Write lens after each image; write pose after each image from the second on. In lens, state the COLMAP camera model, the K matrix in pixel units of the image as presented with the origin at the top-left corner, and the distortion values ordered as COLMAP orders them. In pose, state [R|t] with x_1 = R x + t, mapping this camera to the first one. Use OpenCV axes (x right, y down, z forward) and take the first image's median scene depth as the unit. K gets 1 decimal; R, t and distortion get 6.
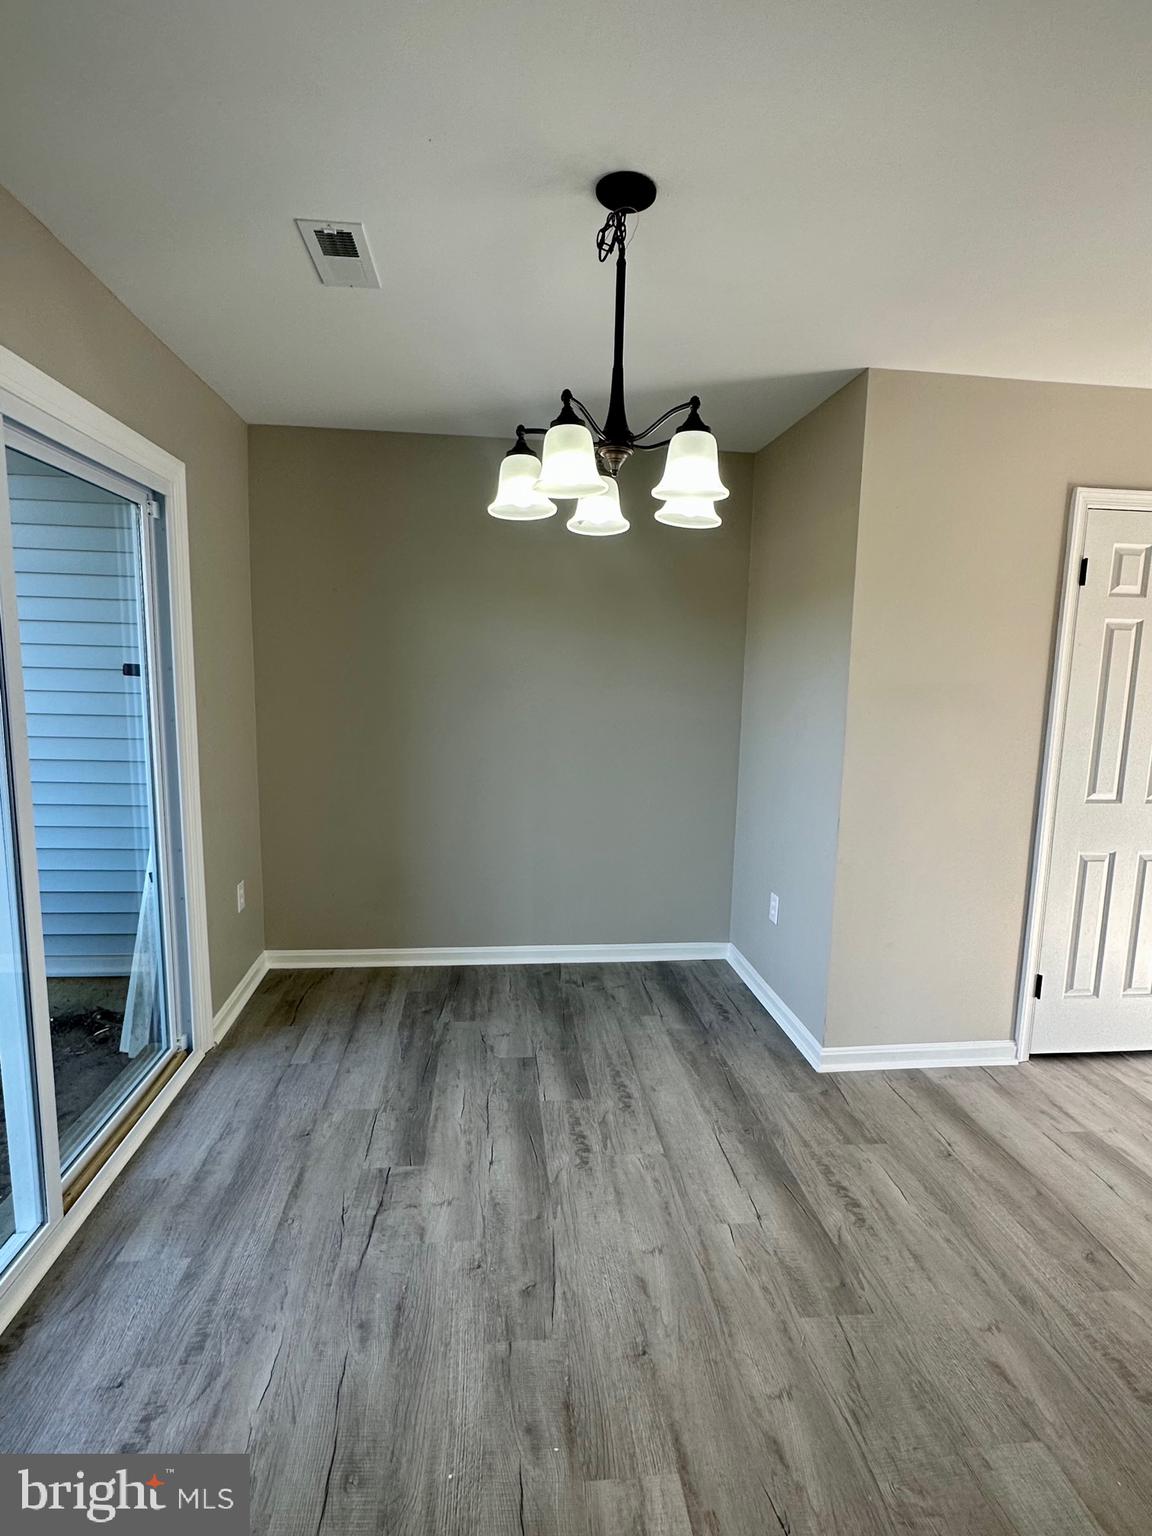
lens RADIAL K [[762.4, 0, 575.0], [0, 762.4, 767.9], [0, 0, 1]] dist [0.000602, 0.000198]
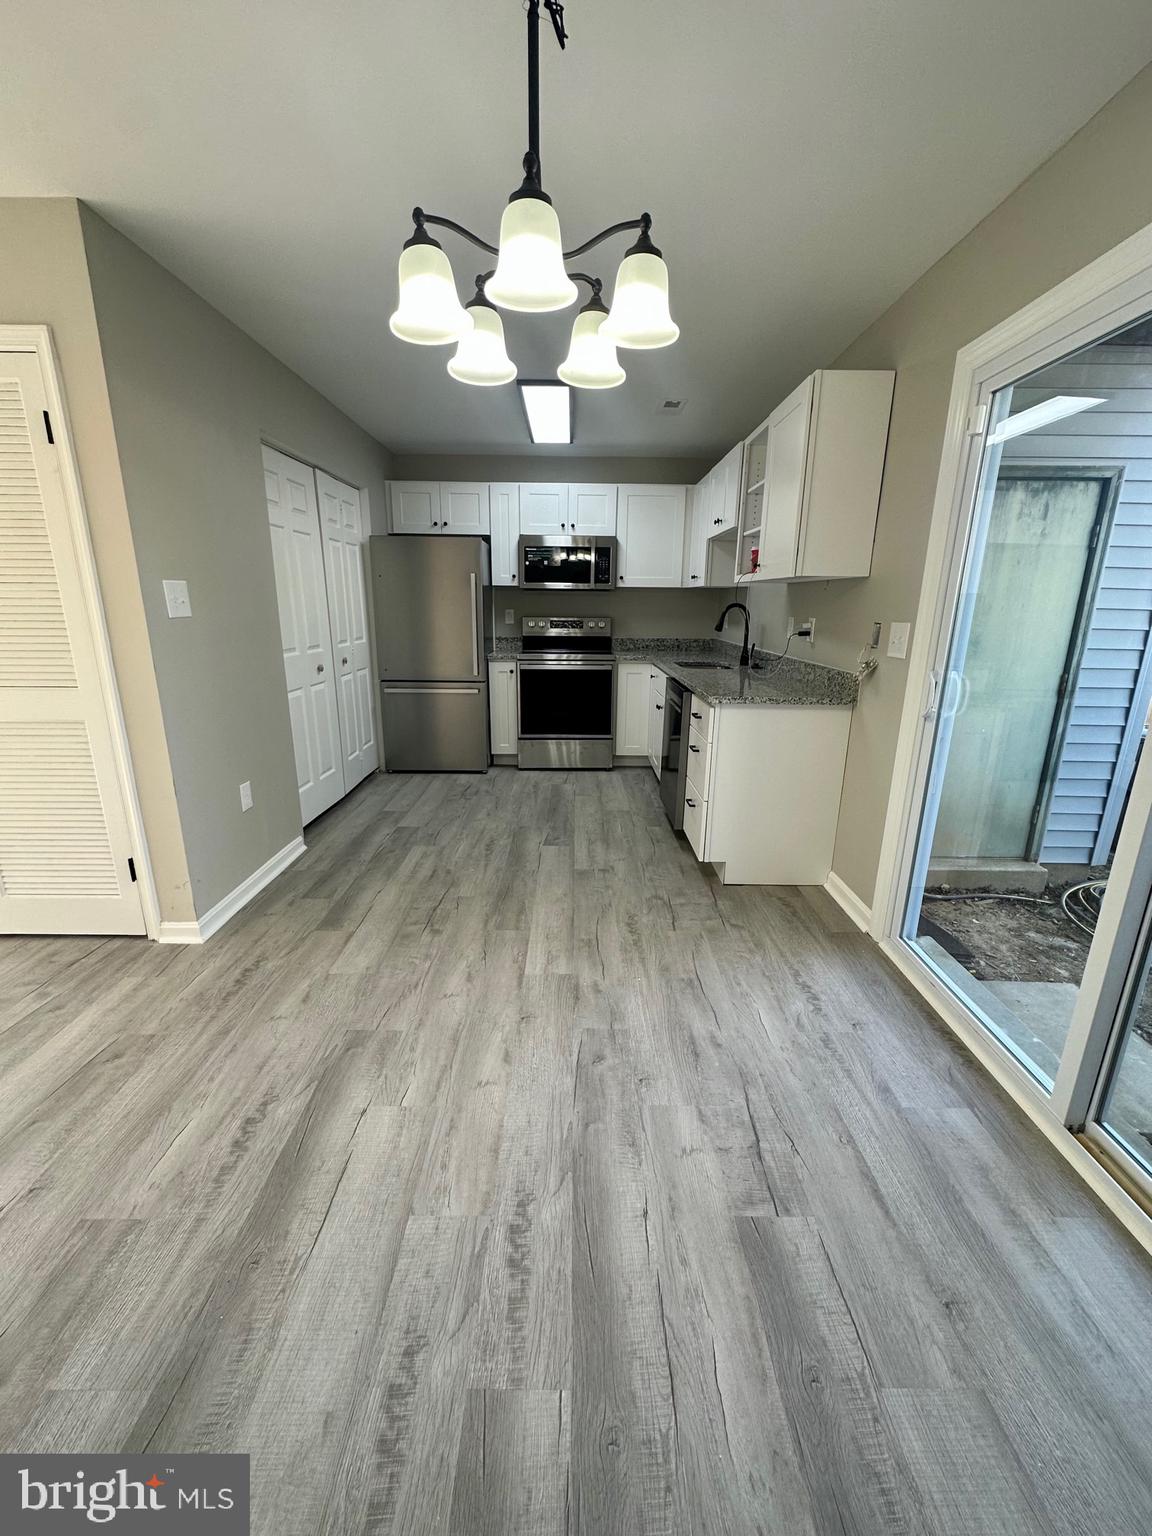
lens RADIAL K [[608.3, 0, 581.3], [0, 608.3, 768.6], [0, 0, 1]] dist [-0.001105, -0.000033]
pose [[-0.994505, -0.058724, 0.086669, -0.081033], [-0.020111, 0.919609, 0.392321, -0.132838], [-0.102740, 0.388422, -0.915736, 1.534947]]
